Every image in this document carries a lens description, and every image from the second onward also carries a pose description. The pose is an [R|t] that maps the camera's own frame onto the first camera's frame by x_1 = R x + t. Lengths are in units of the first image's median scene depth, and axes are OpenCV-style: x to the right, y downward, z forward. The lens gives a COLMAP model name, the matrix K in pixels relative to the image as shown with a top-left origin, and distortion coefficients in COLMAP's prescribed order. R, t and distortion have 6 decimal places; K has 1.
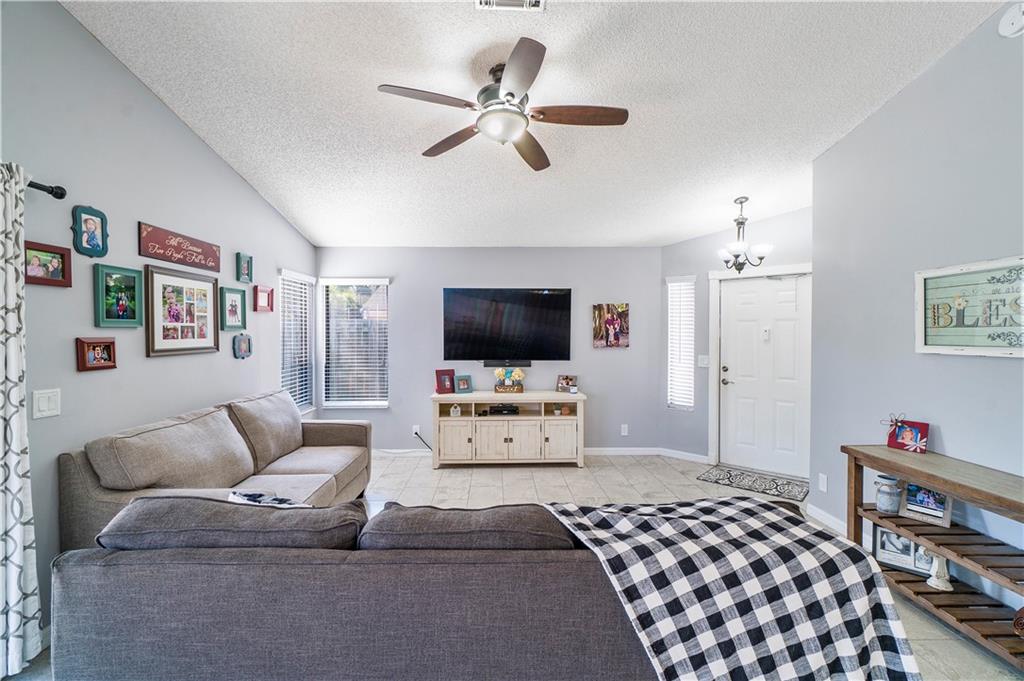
lens RADIAL K [[436.9, 0, 511.0], [0, 436.9, 334.5], [0, 0, 1]] dist [-0.002795, 0.000764]
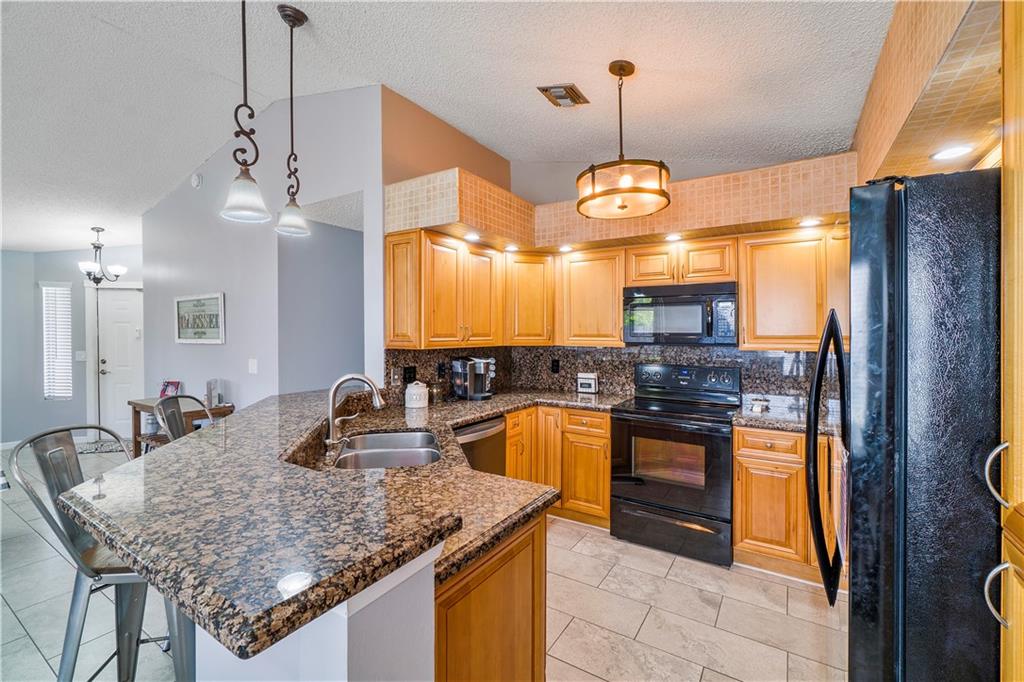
lens RADIAL K [[436.9, 0, 496.2], [0, 436.9, 333.0], [0, 0, 1]] dist [-0.002795, 0.000764]
pose [[0.570537, -0.000848, 0.821272, 0.145769], [0.004105, 0.999990, -0.001819, 0.007131], [-0.821262, 0.004409, 0.570535, -0.734815]]
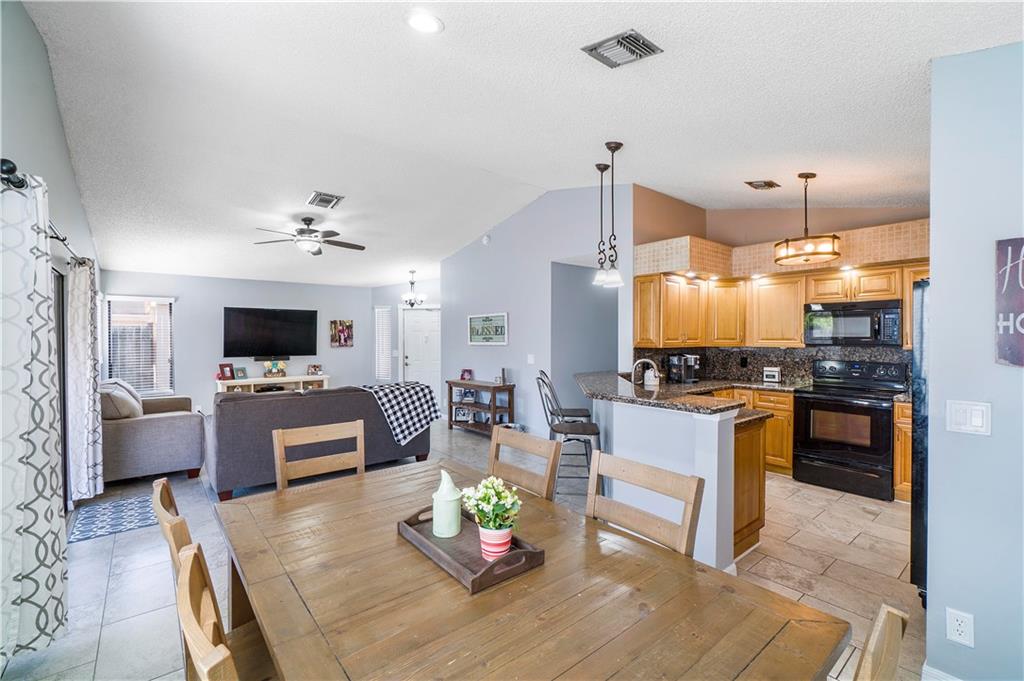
lens RADIAL K [[436.9, 0, 507.2], [0, 436.9, 345.6], [0, 0, 1]] dist [-0.002795, 0.000764]
pose [[0.786767, -0.013353, 0.617105, -0.390939], [0.006128, 0.999886, 0.013822, 0.008085], [-0.617219, -0.007092, 0.786759, -0.890708]]
